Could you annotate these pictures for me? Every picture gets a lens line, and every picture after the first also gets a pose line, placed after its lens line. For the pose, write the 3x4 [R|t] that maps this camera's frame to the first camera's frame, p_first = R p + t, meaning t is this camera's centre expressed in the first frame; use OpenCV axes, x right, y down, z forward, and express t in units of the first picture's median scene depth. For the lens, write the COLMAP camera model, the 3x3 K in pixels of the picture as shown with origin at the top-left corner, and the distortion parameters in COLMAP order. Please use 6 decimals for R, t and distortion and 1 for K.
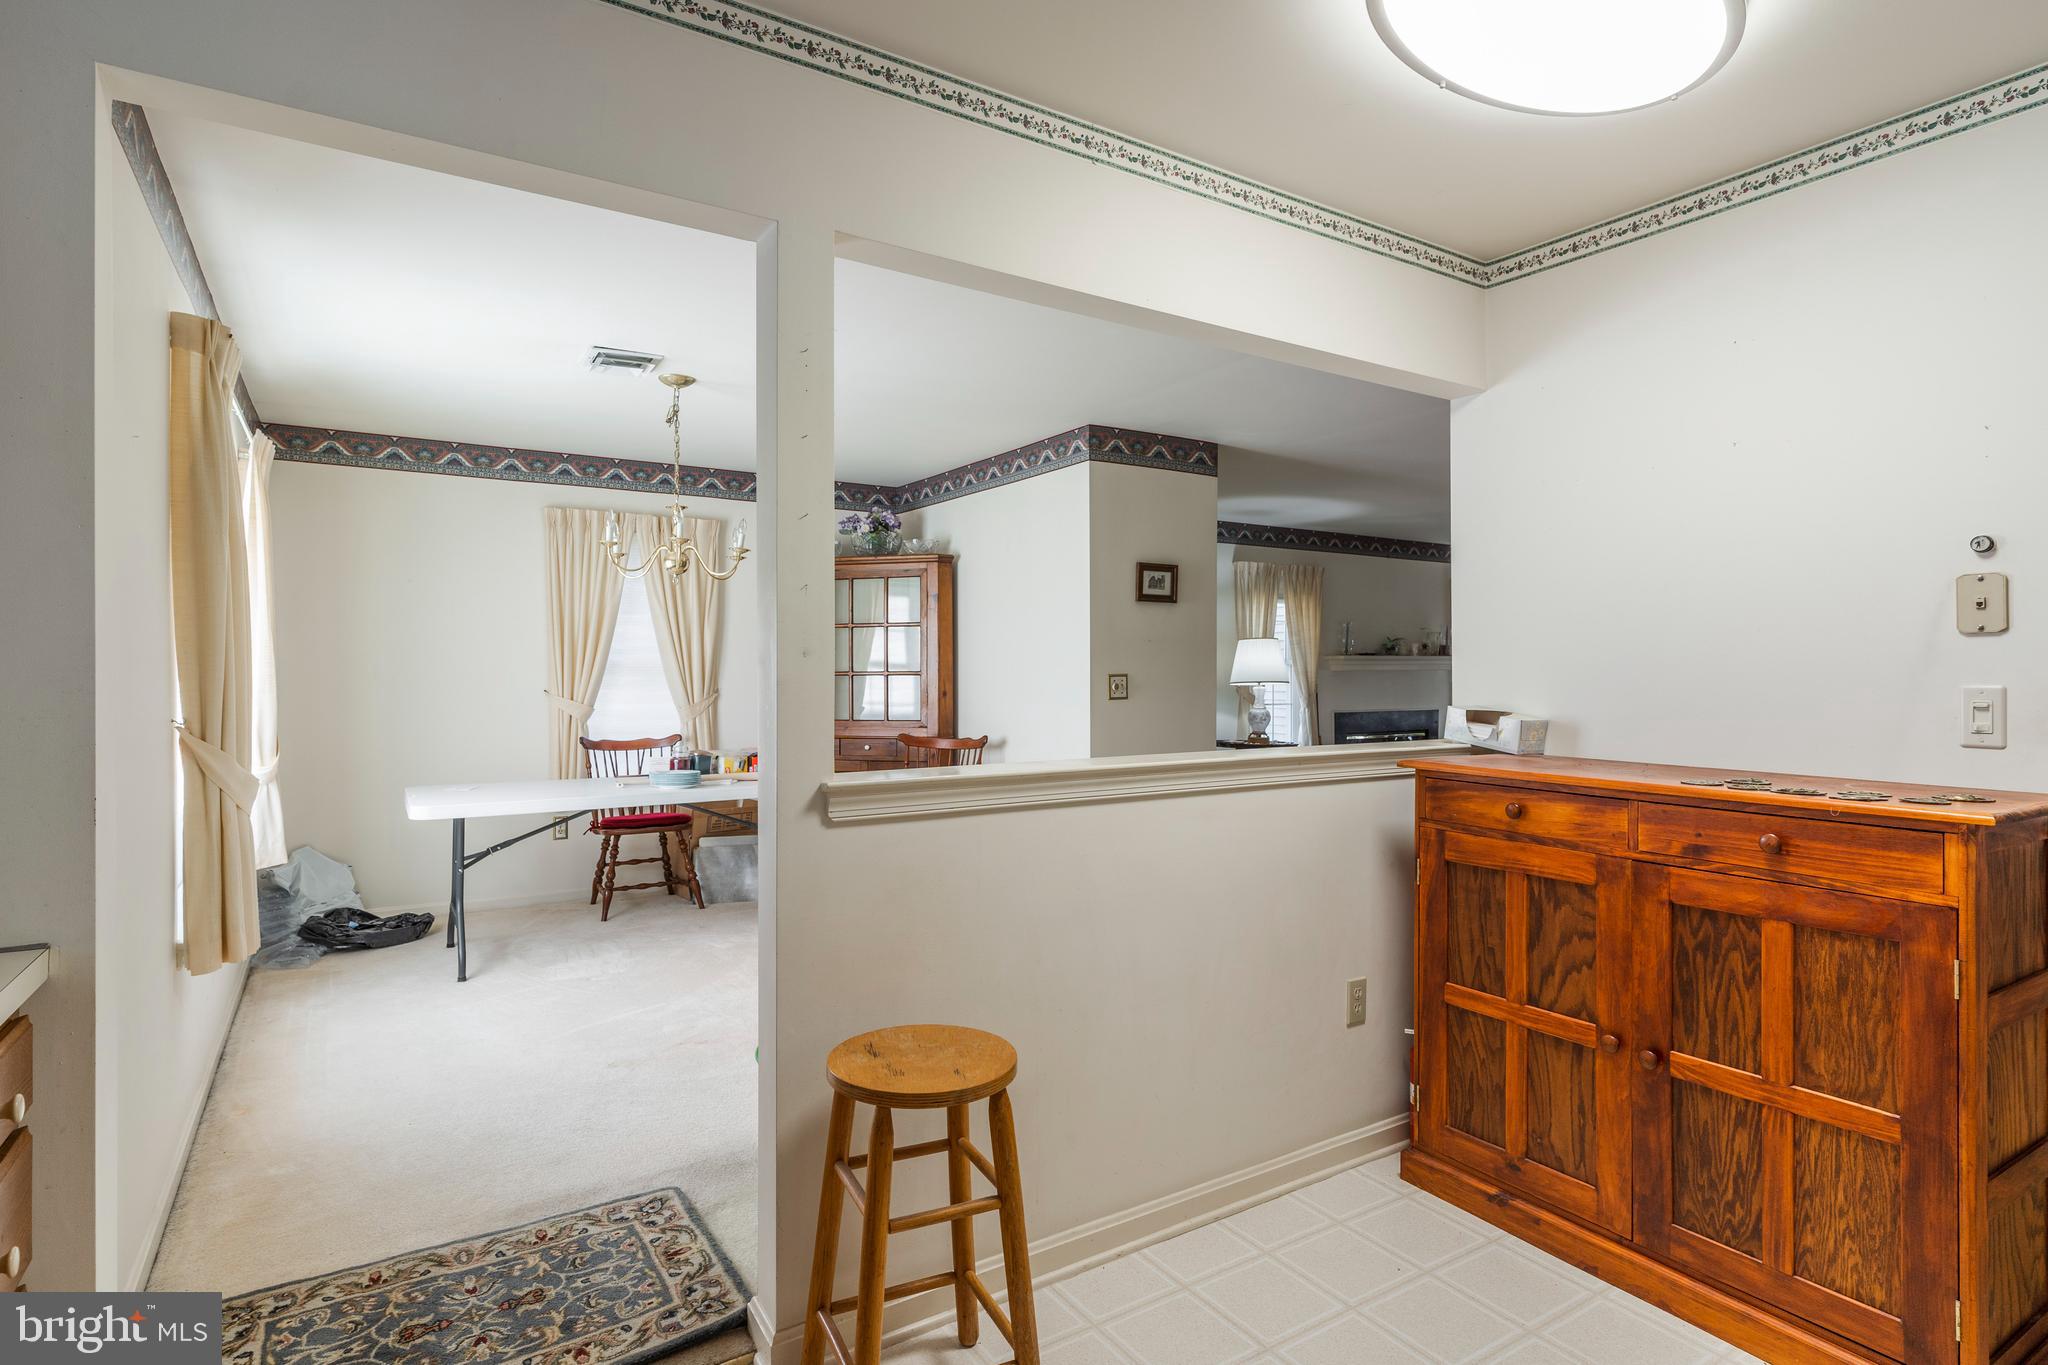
lens RADIAL K [[1046.1, 0, 1030.0], [0, 1046.1, 663.2], [0, 0, 1]] dist [0.000481, -0.000105]
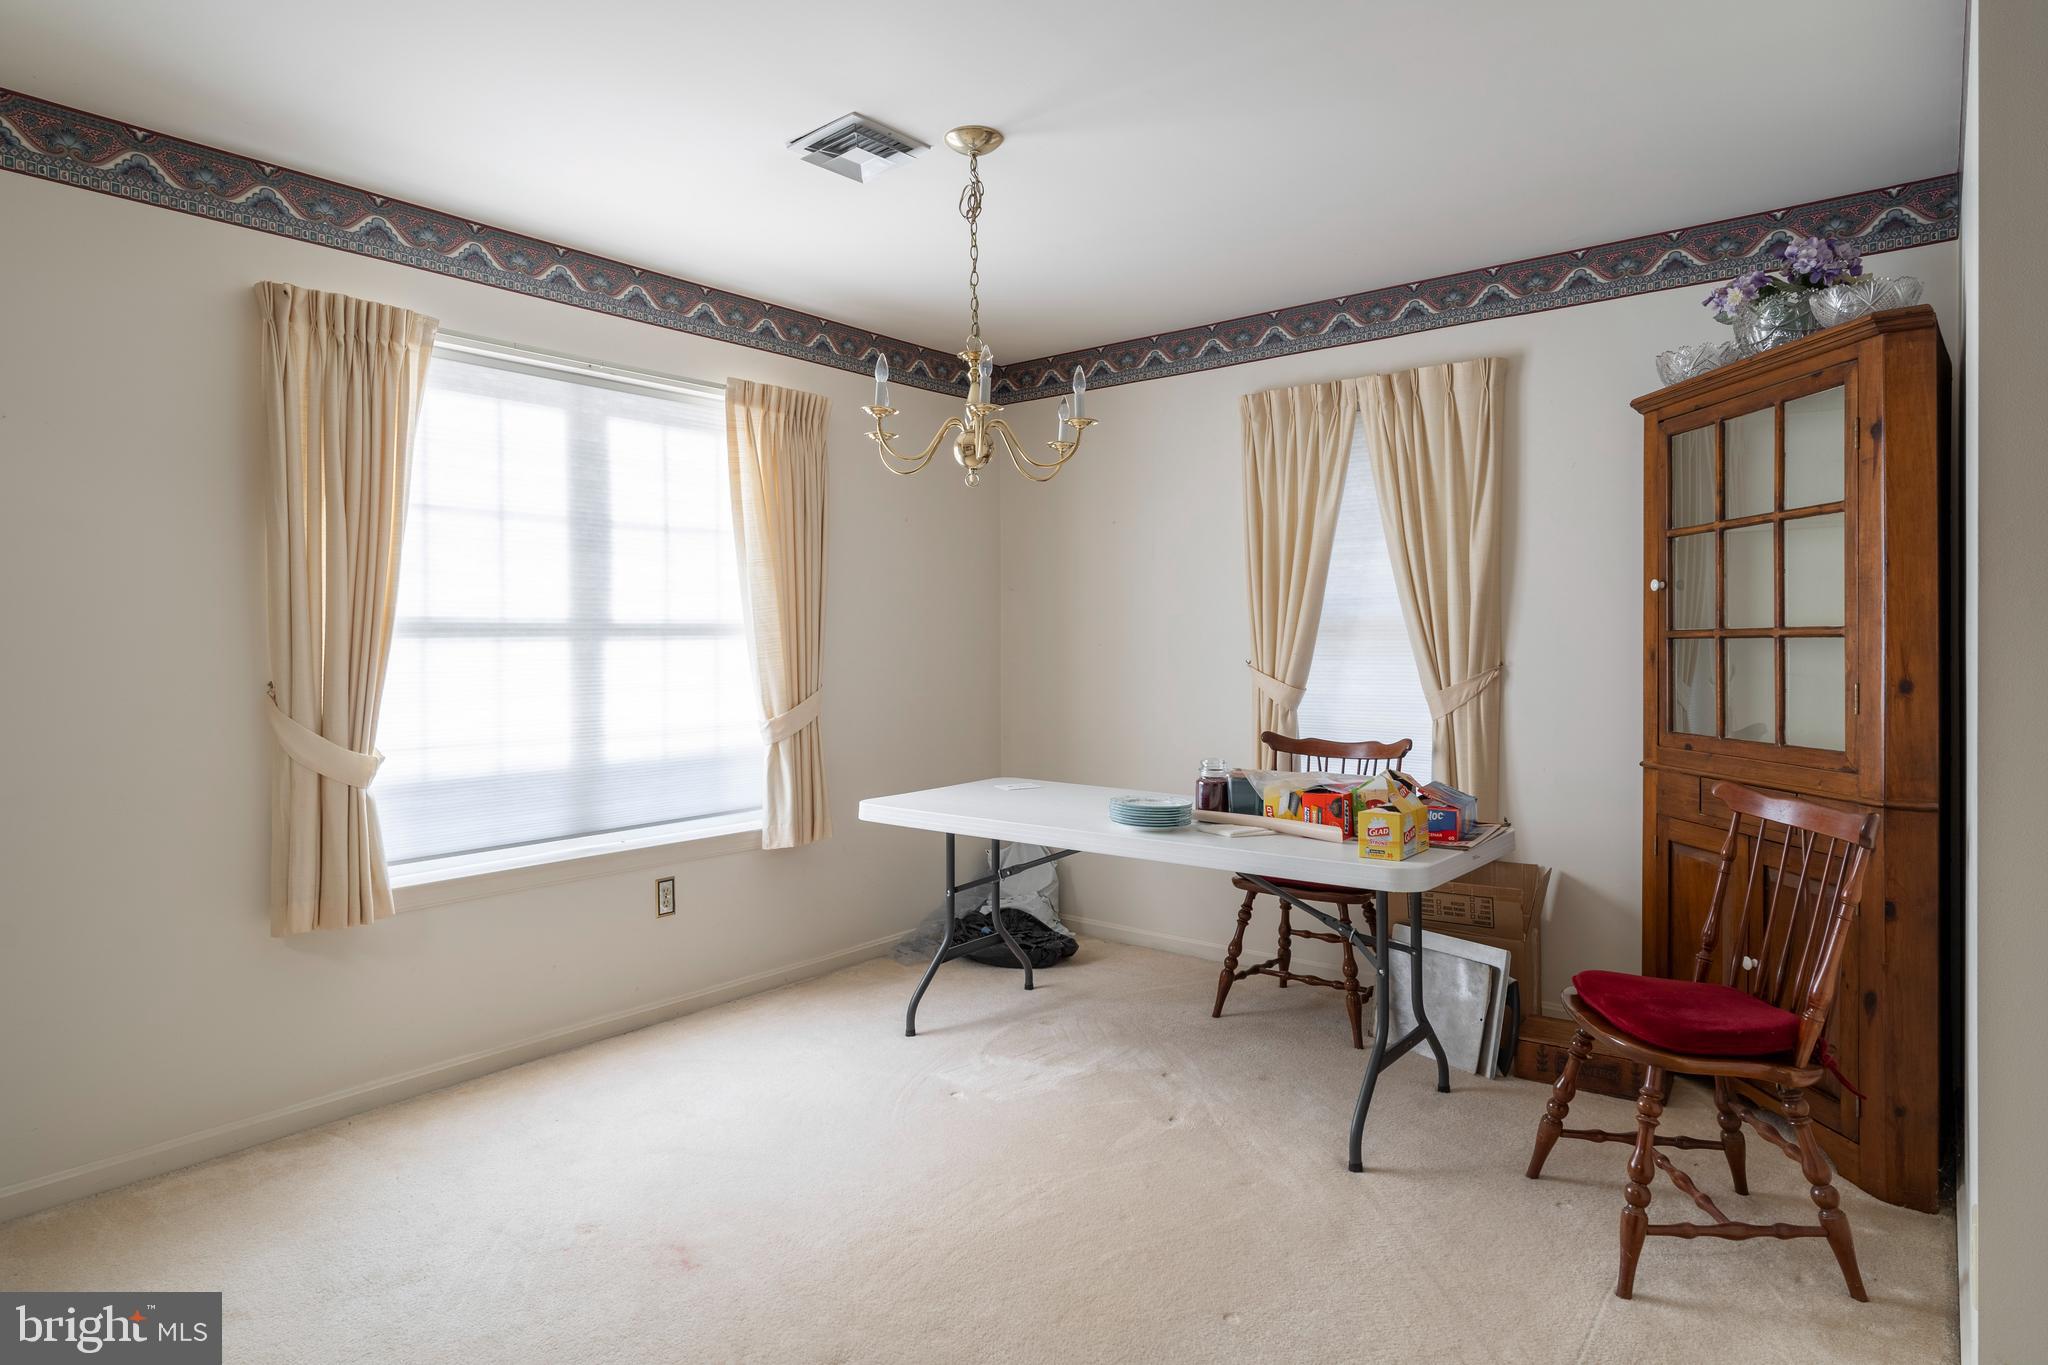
lens RADIAL K [[1151.3, 0, 1025.3], [0, 1151.3, 651.3], [0, 0, 1]] dist [0.000903, -0.000053]
pose [[0.299169, 0.008289, -0.954164, 0.227474], [0.010822, 0.999868, 0.012080, 0.009078], [0.954139, -0.013939, 0.299040, 0.640838]]
